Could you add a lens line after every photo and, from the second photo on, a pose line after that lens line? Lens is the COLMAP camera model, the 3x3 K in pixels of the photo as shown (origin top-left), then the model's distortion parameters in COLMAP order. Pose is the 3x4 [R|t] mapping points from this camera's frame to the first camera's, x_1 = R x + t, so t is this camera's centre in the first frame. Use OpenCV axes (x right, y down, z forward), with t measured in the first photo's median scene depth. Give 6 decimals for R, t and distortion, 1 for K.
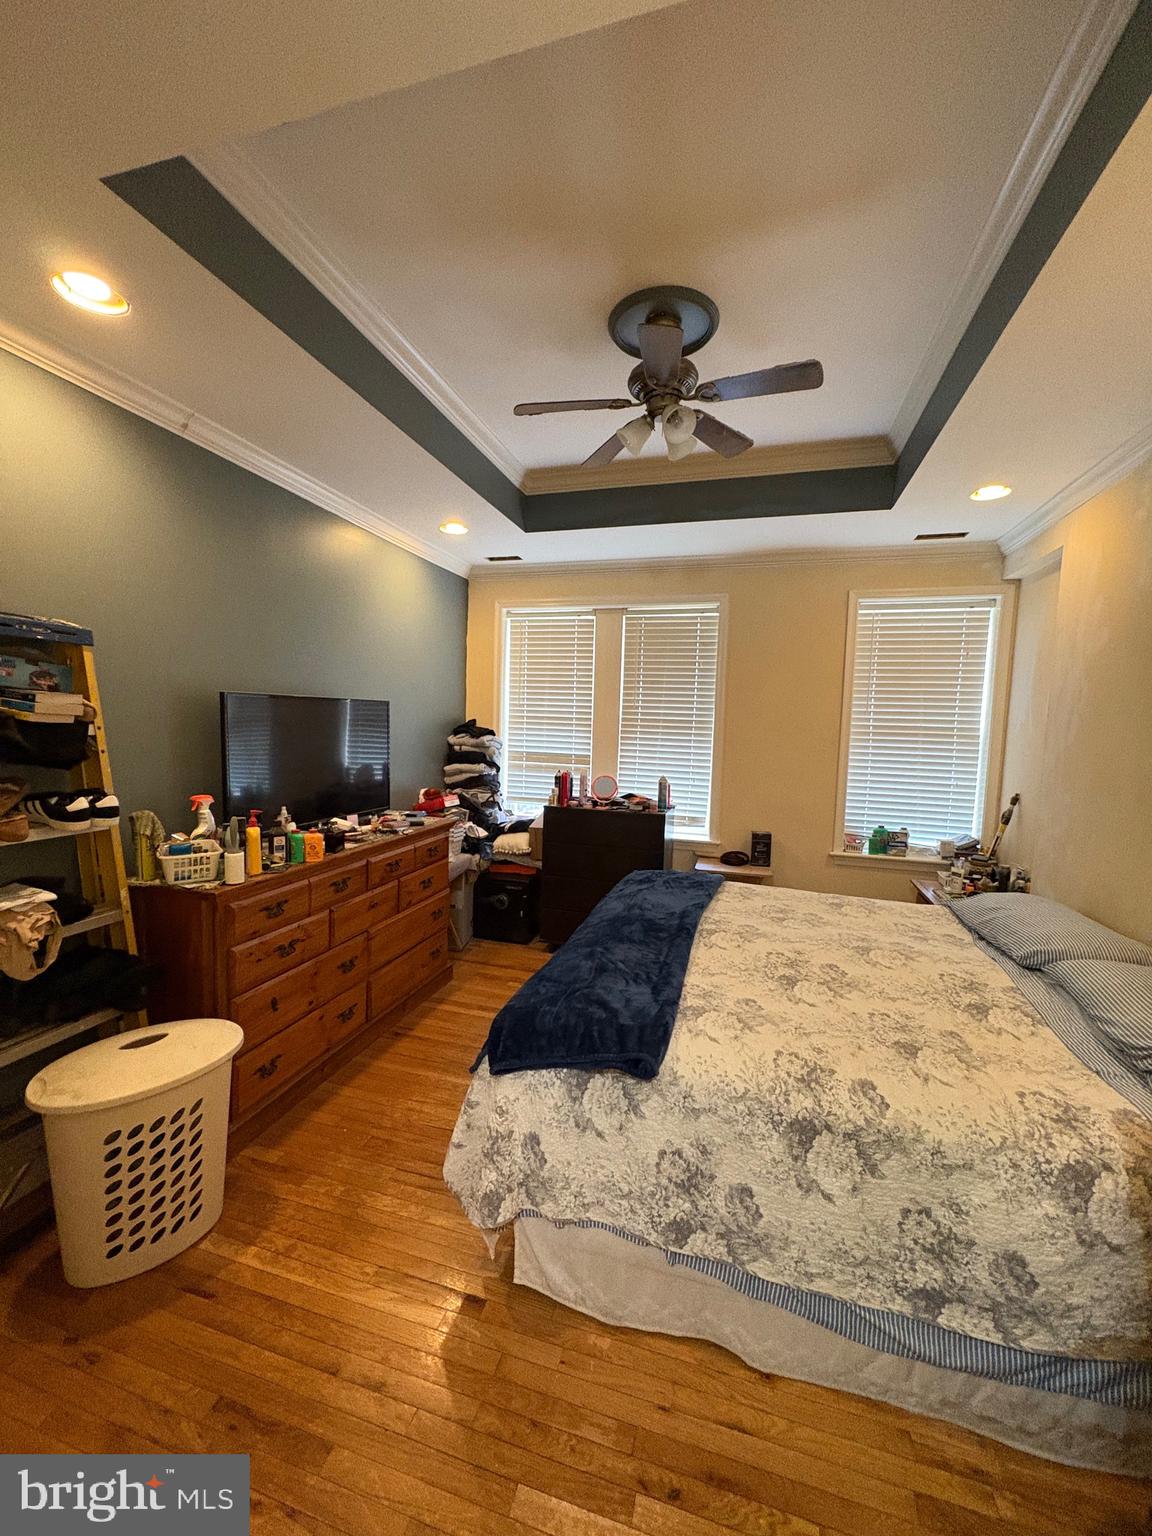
lens RADIAL K [[611.4, 0, 573.4], [0, 611.4, 771.3], [0, 0, 1]] dist [0.000638, 0.000537]
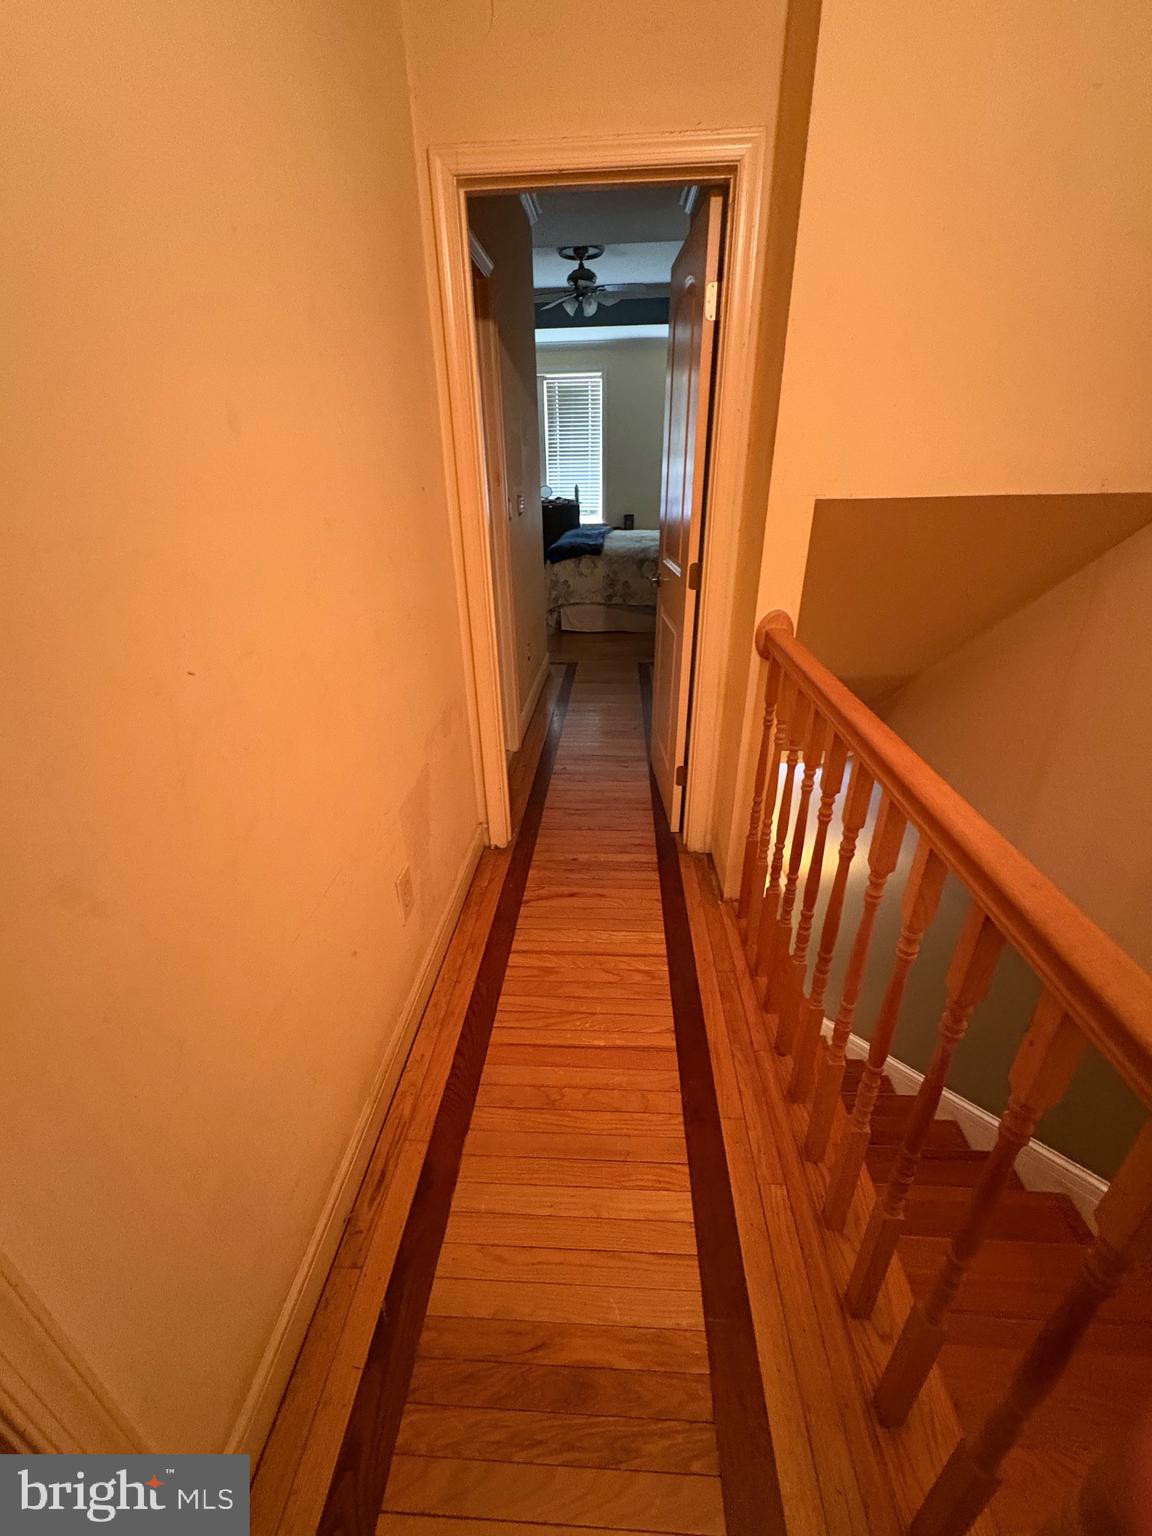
lens RADIAL K [[611.4, 0, 580.7], [0, 611.4, 767.4], [0, 0, 1]] dist [0.000638, 0.000537]
pose [[0.972994, -0.144387, 0.180096, -0.734974], [0.070060, 0.928133, 0.365596, 0.320916], [-0.219940, -0.343105, 0.913184, -2.427979]]
